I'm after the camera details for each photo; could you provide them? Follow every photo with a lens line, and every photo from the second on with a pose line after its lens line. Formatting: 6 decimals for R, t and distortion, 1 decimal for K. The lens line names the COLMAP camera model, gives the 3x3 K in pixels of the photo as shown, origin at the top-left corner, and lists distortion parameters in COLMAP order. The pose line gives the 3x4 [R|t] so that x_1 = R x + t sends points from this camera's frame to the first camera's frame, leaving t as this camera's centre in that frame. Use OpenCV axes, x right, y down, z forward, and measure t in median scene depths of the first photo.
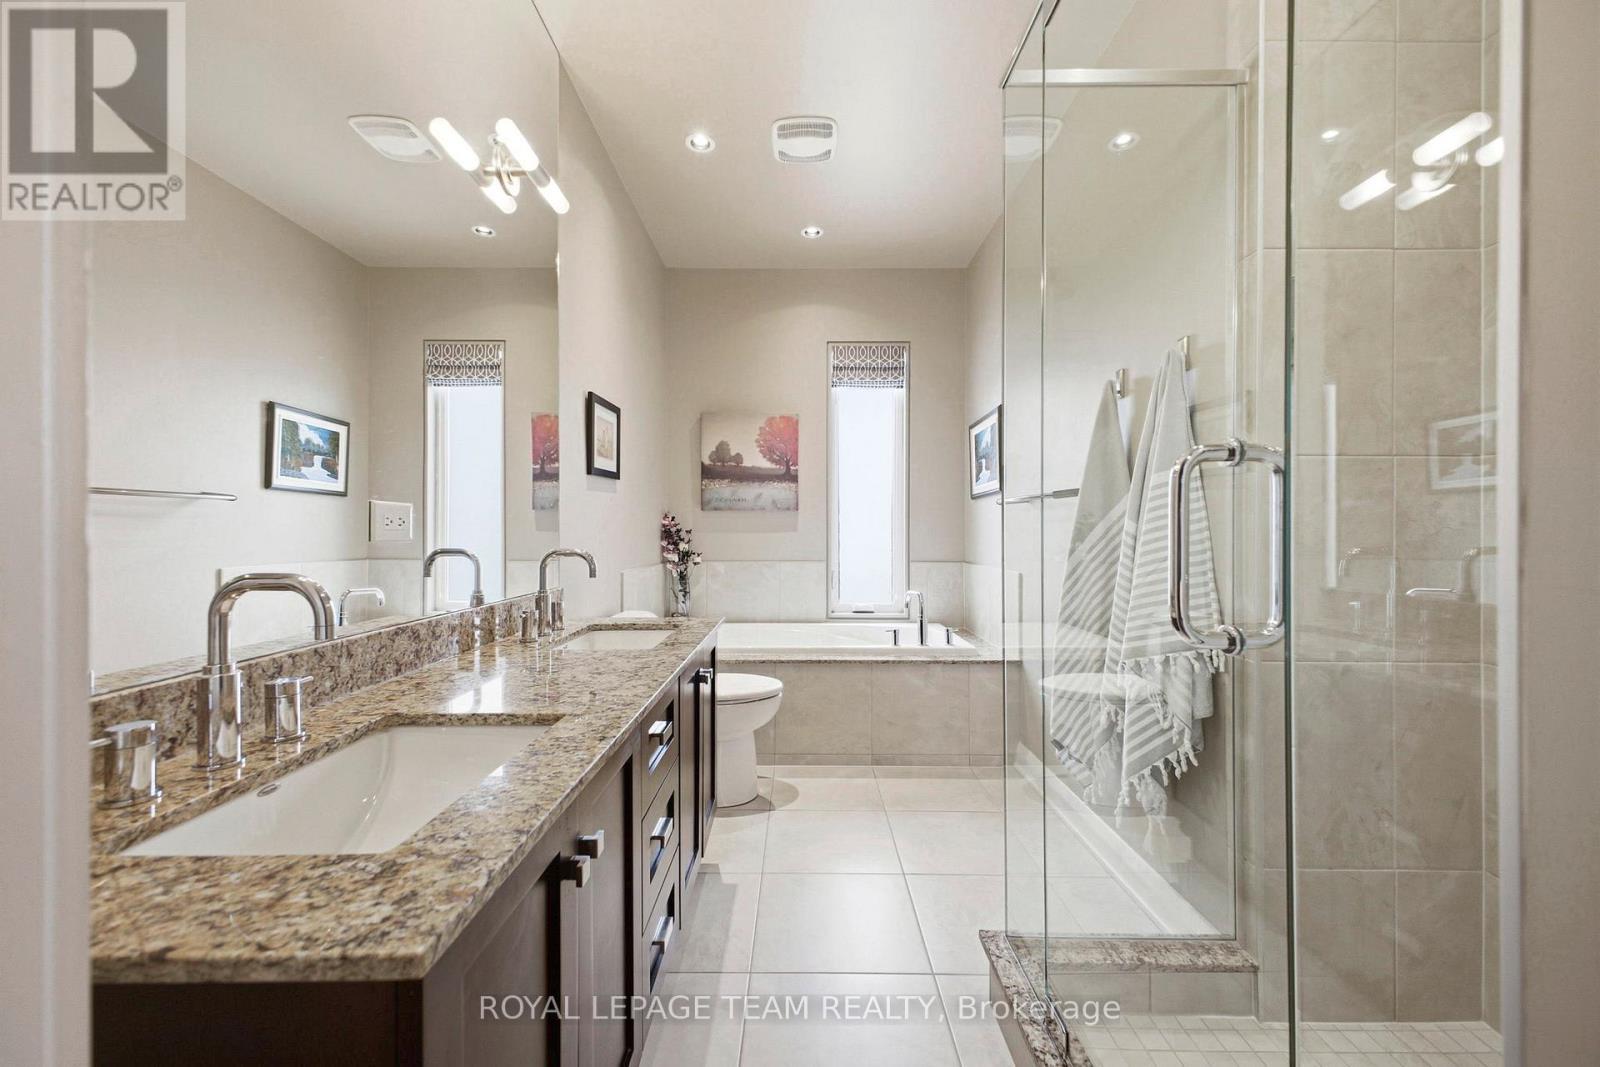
lens RADIAL K [[629.2, 0, 799.9], [0, 629.2, 536.7], [0, 0, 1]] dist [0.010302, -0.003177]
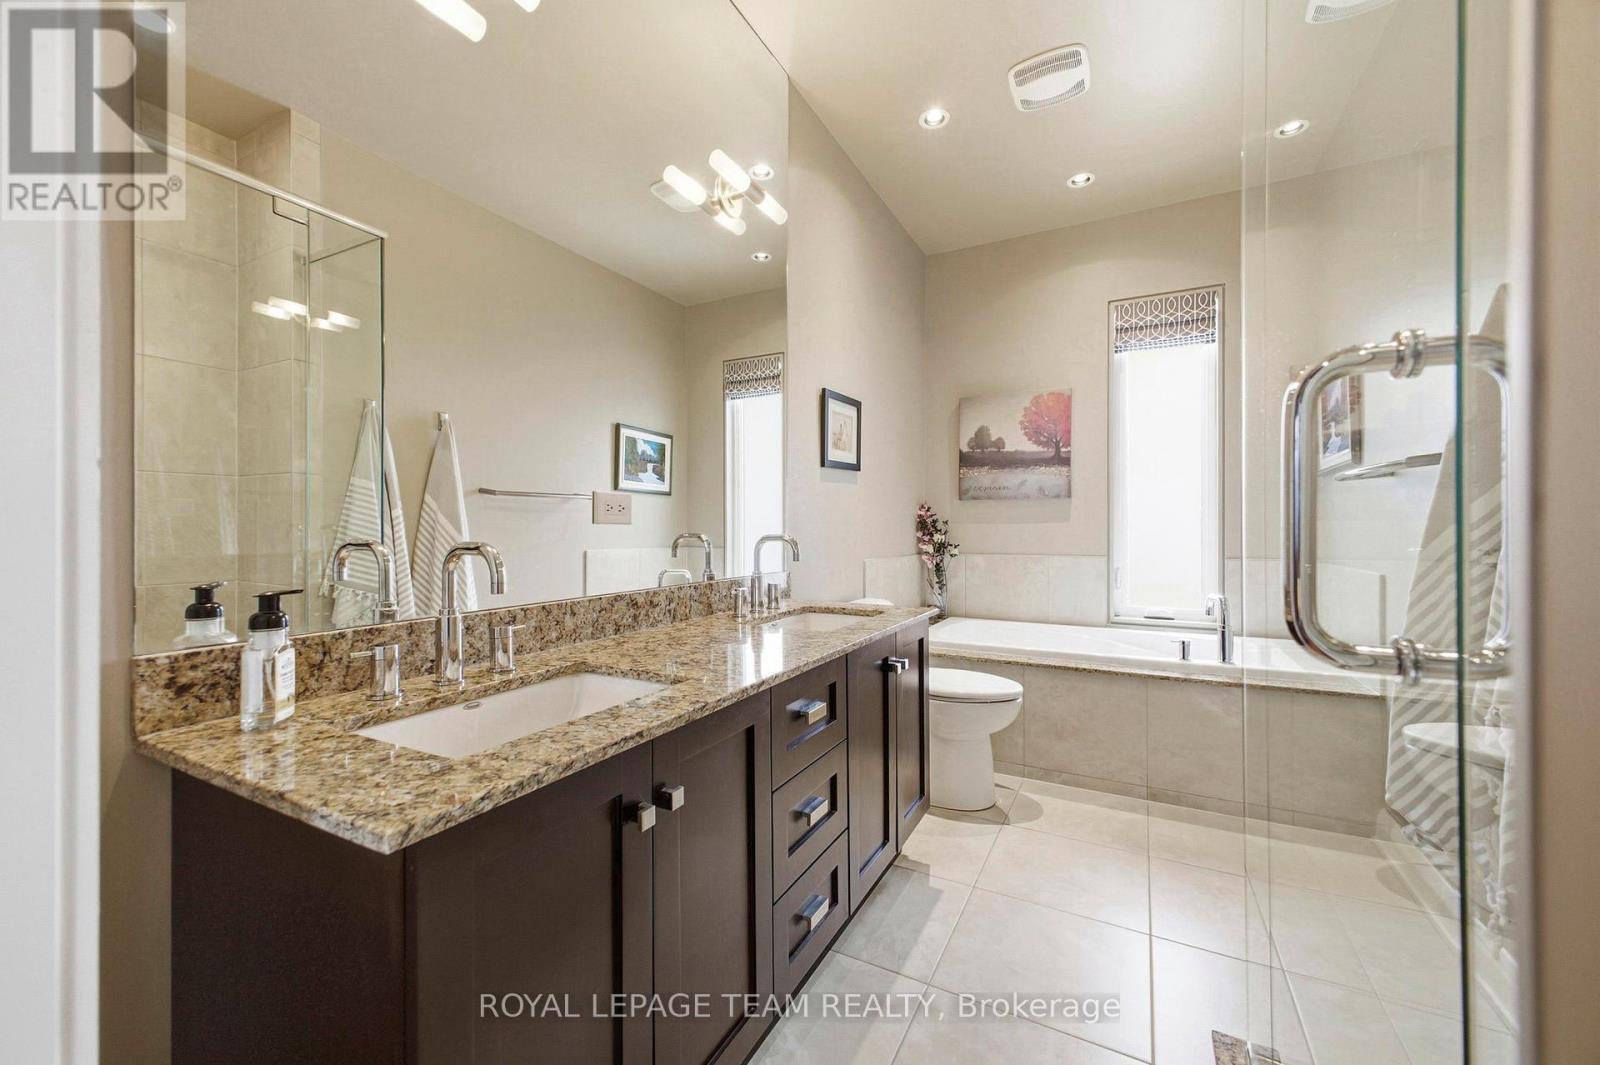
lens RADIAL K [[629.2, 0, 798.2], [0, 629.2, 532.4], [0, 0, 1]] dist [0.010302, -0.003177]
pose [[0.880122, 0.001884, -0.474745, 0.129083], [-0.001965, 0.999998, 0.000324, 0.011643], [0.474744, 0.000648, 0.880123, 0.053188]]
